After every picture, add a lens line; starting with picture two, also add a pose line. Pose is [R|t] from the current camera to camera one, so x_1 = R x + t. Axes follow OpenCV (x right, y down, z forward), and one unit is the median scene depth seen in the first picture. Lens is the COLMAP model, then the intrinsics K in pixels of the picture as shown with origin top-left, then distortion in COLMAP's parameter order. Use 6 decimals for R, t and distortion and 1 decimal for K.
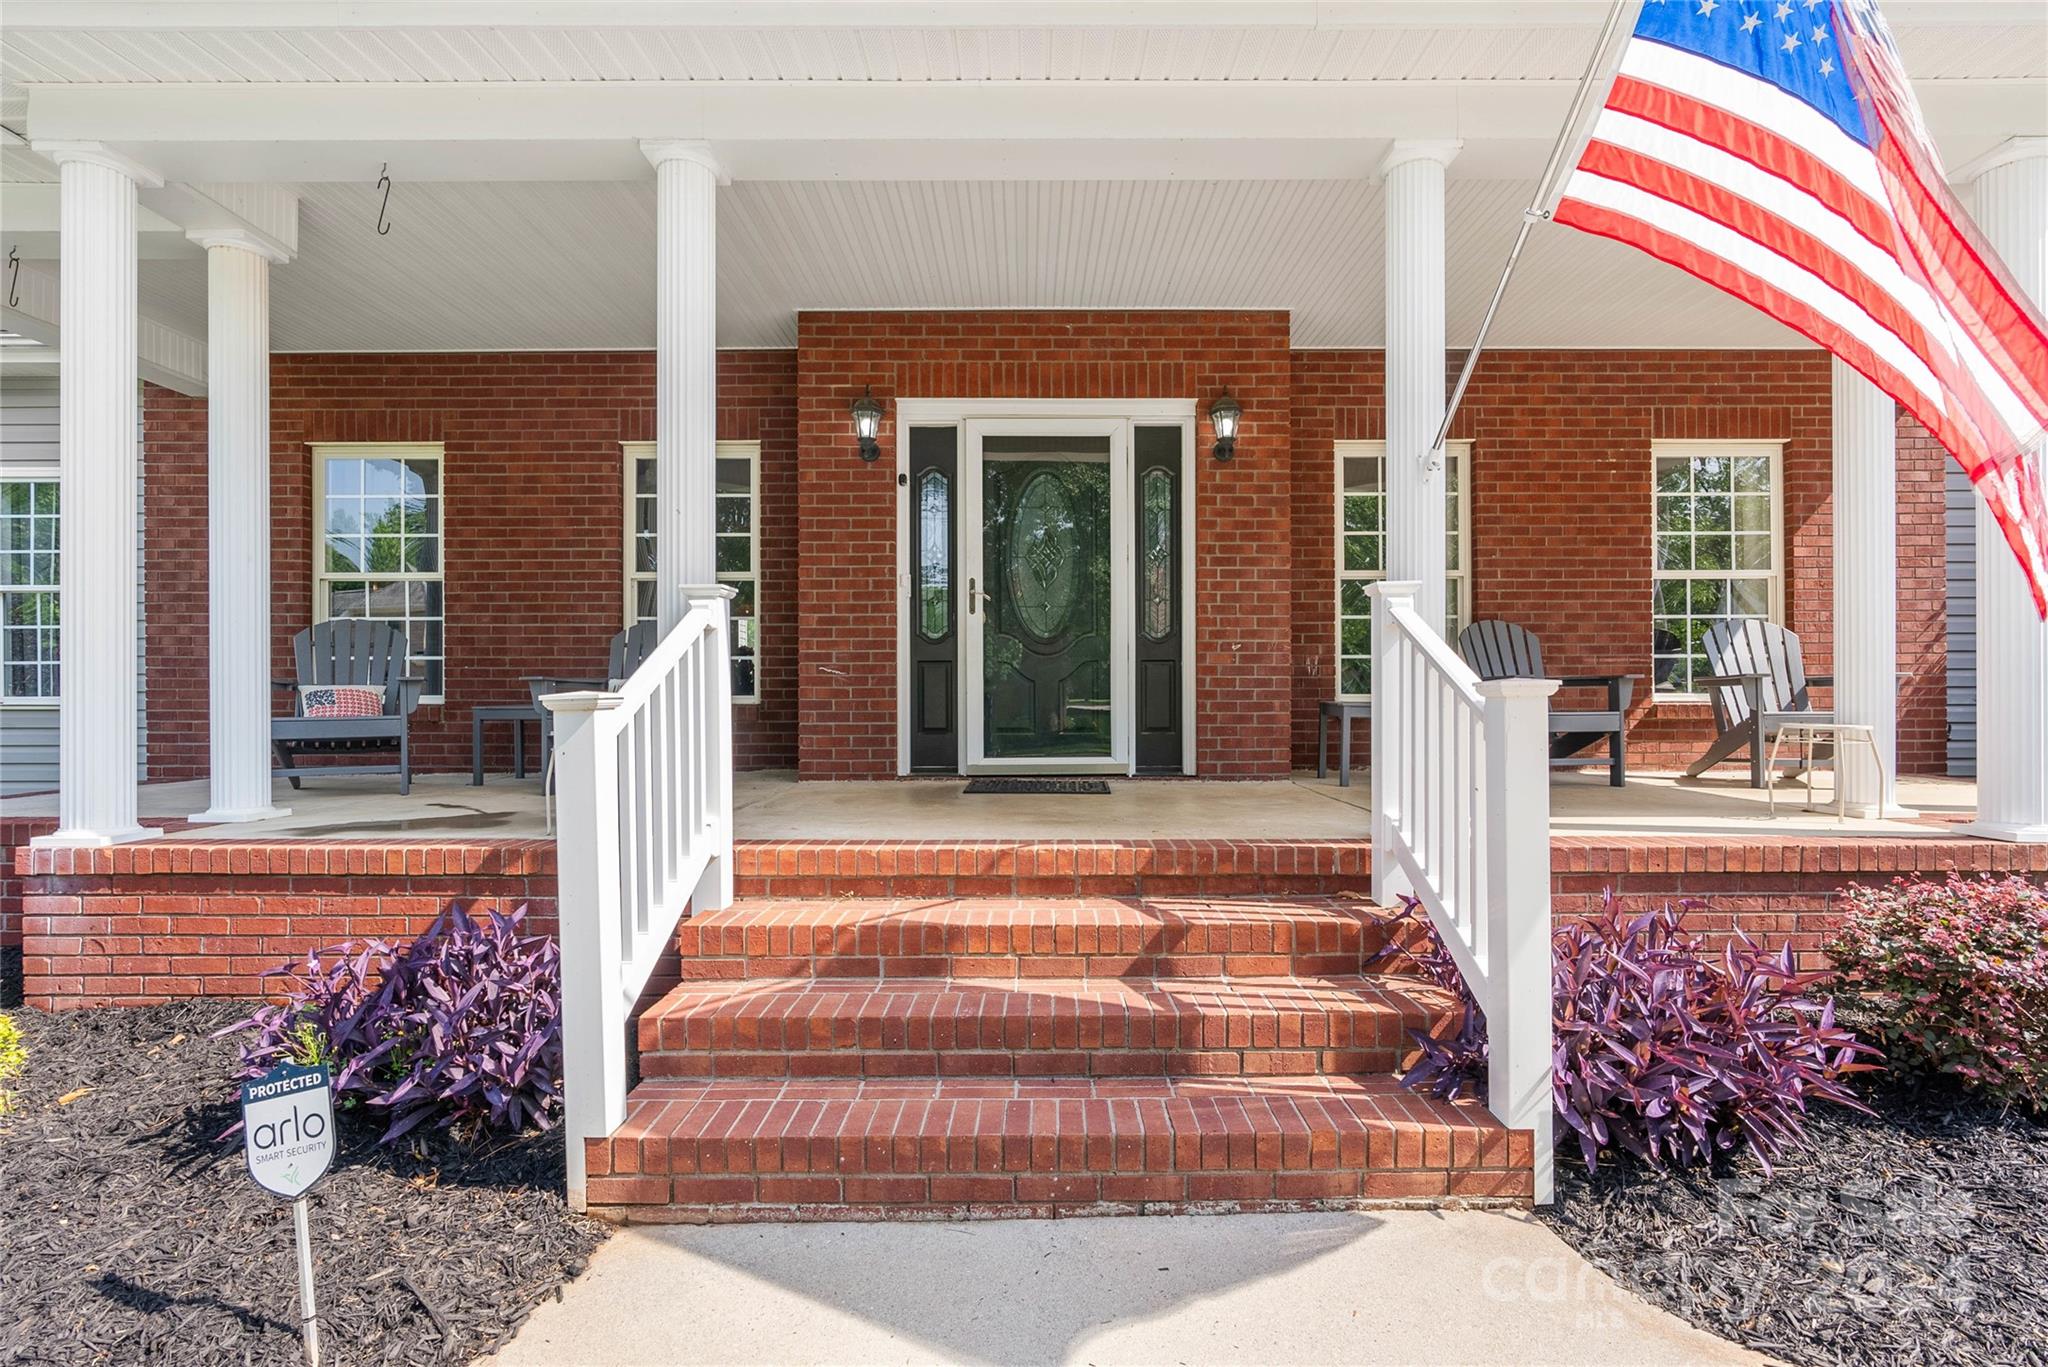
lens RADIAL K [[944.3, 0, 1019.2], [0, 944.3, 685.8], [0, 0, 1]] dist [-0.009413, 0.001115]
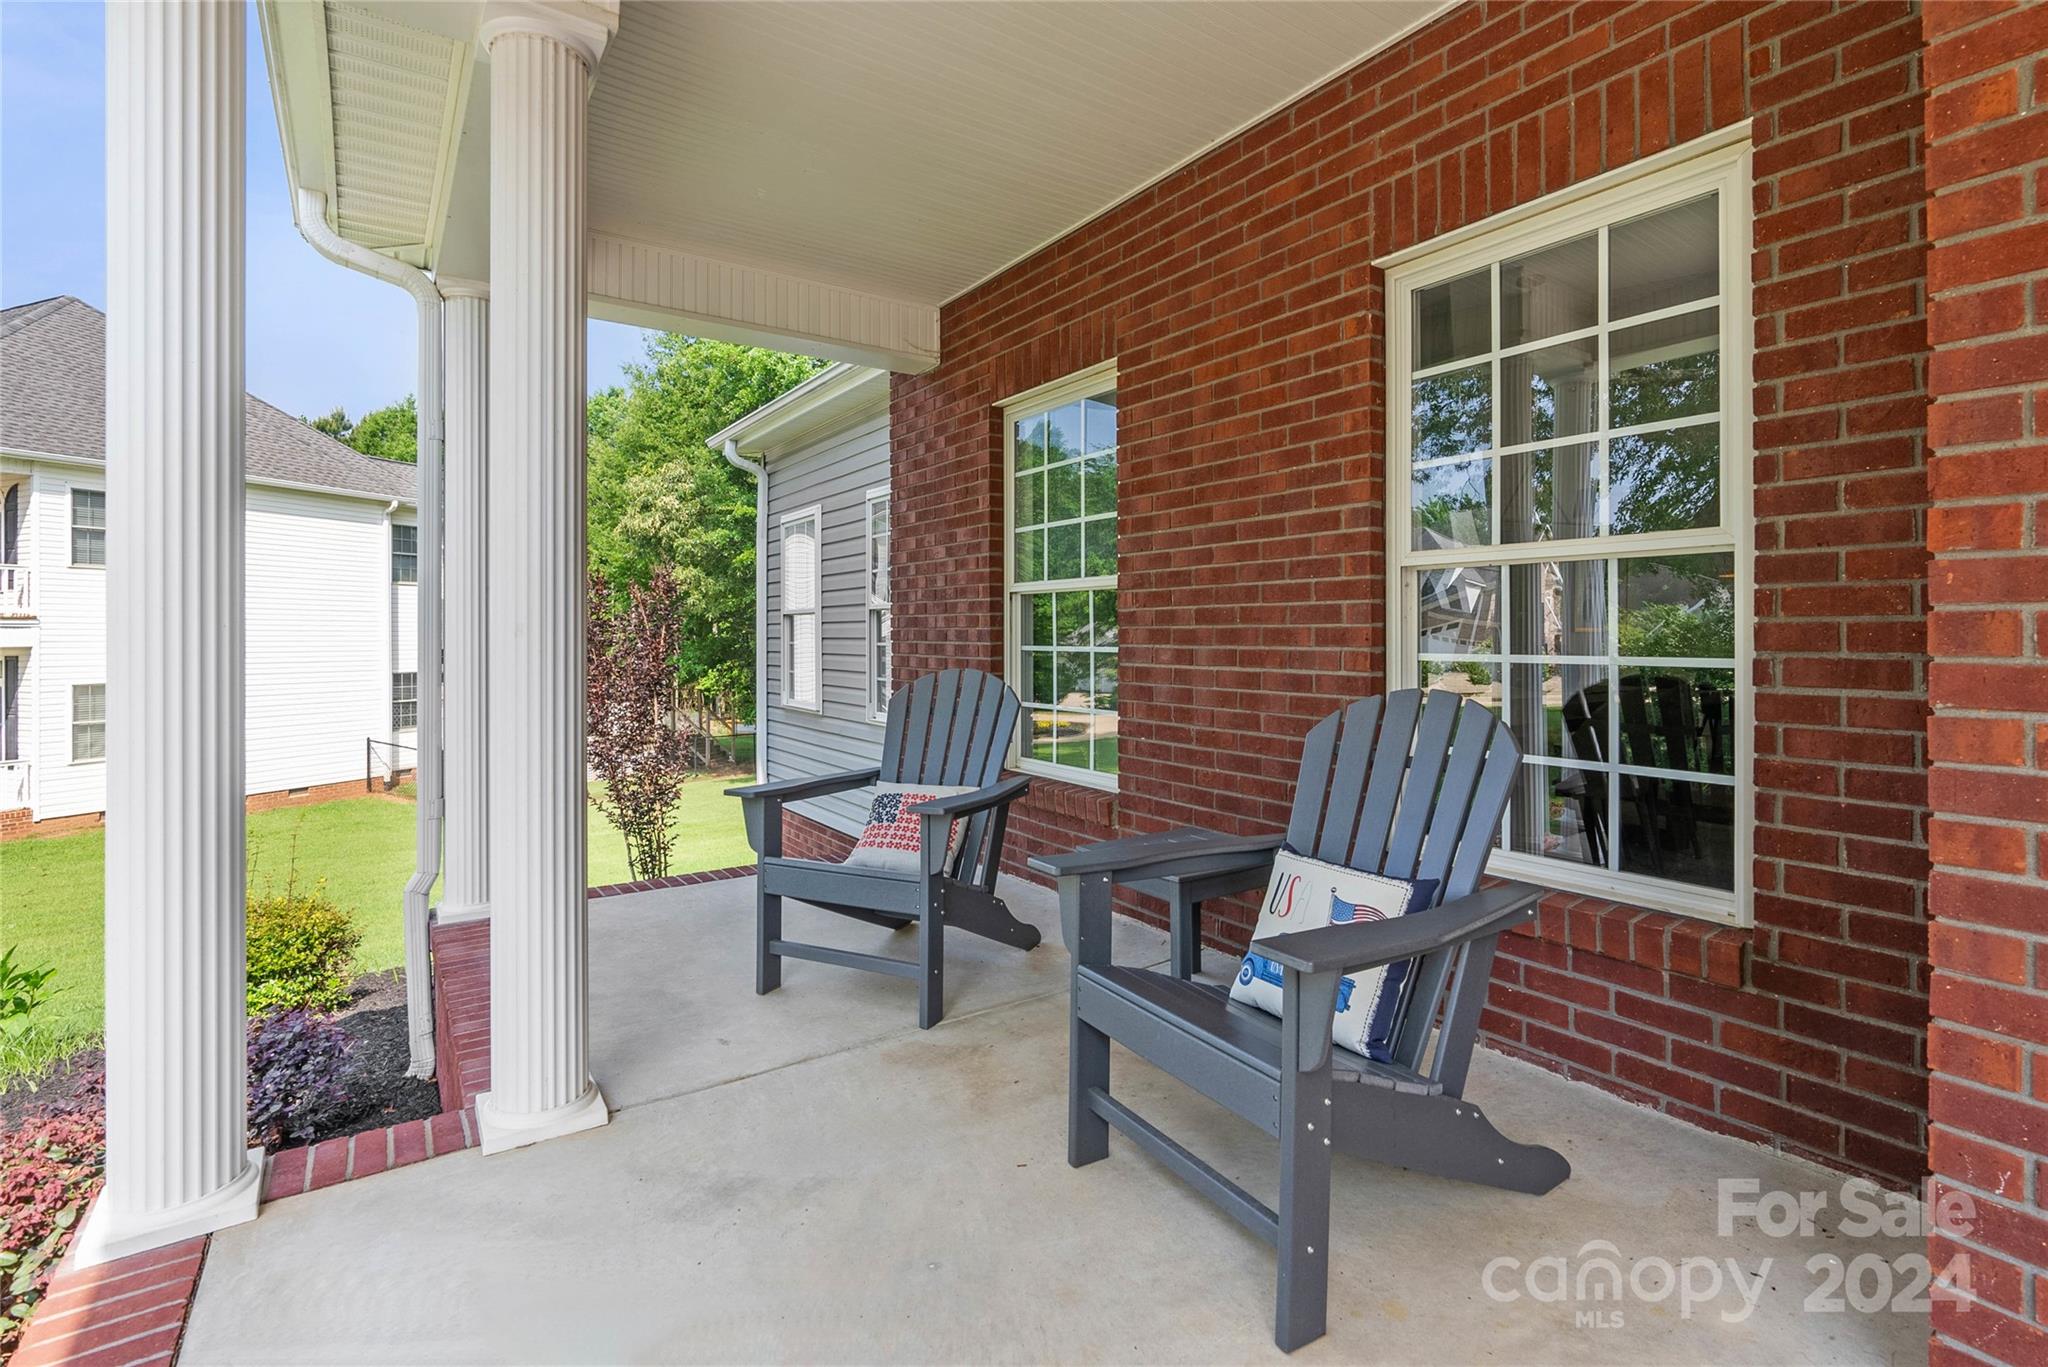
lens RADIAL K [[944.3, 0, 1039.6], [0, 944.3, 637.2], [0, 0, 1]] dist [-0.009413, 0.001115]
pose [[0.585842, 0.000915, -0.810425, -0.156248], [-0.000611, 1.000000, 0.000688, -0.082239], [0.810425, 0.000092, 0.585842, 0.611689]]
